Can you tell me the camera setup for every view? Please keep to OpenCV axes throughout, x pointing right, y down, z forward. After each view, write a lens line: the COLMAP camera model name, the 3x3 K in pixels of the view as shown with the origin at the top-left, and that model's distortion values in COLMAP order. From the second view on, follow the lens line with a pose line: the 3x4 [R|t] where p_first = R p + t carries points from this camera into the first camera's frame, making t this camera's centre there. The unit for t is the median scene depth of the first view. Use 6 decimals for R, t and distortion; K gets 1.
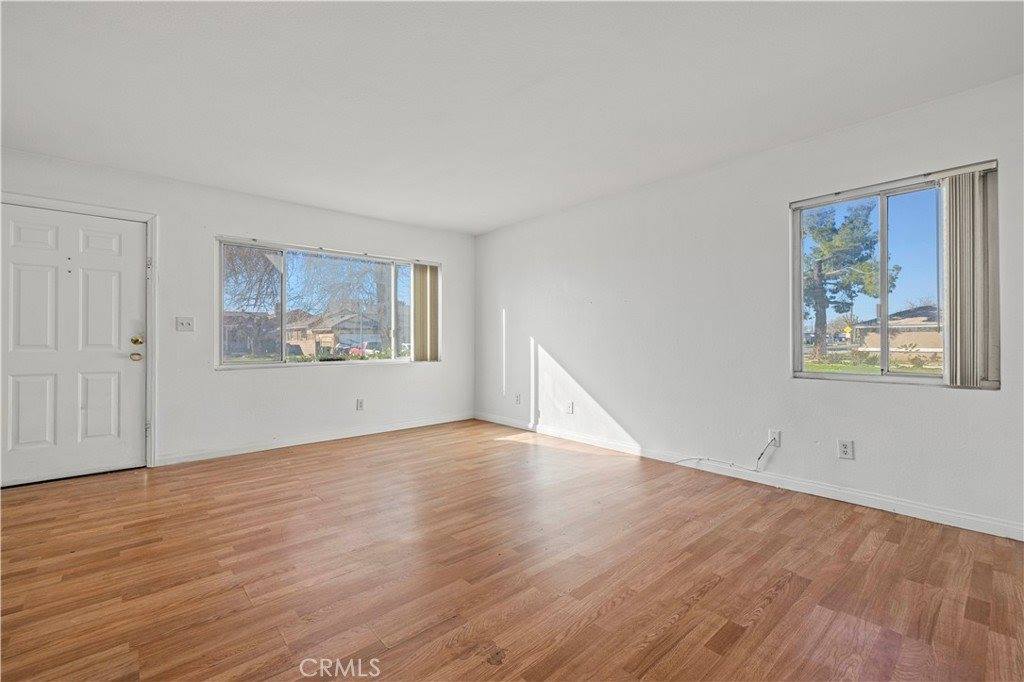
lens RADIAL K [[433.2, 0, 511.0], [0, 433.2, 337.4], [0, 0, 1]] dist [0.001941, -0.000146]
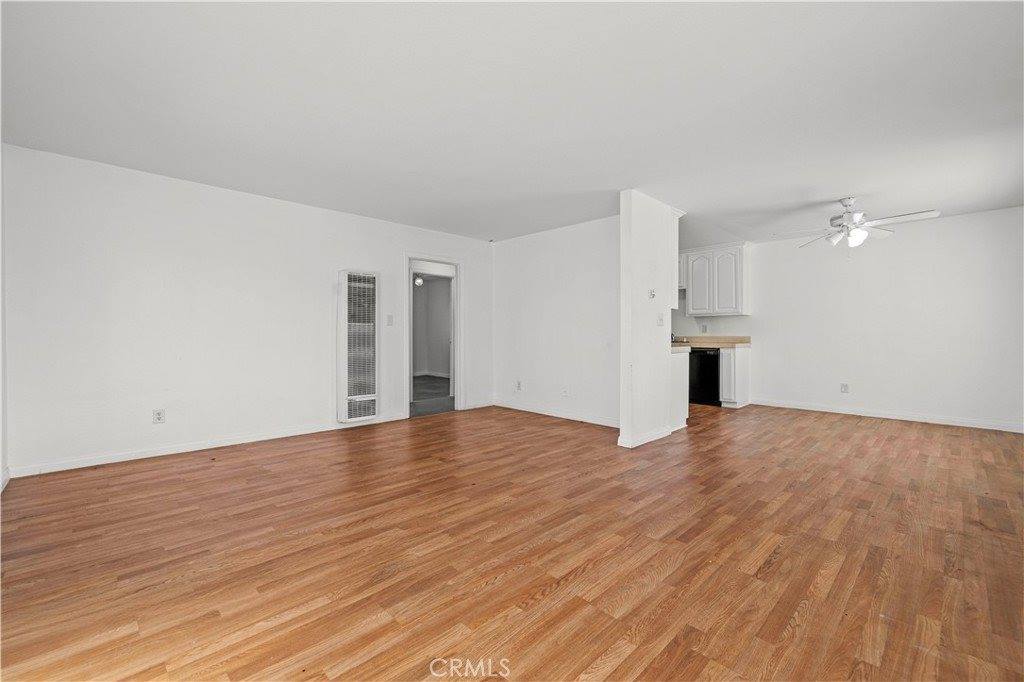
lens RADIAL K [[433.2, 0, 513.4], [0, 433.2, 336.6], [0, 0, 1]] dist [0.001941, -0.000146]
pose [[-0.998158, 0.000407, -0.060665, -0.171184], [0.000167, 0.999992, 0.003960, 0.004654], [0.060666, 0.003943, -0.998150, 2.033498]]
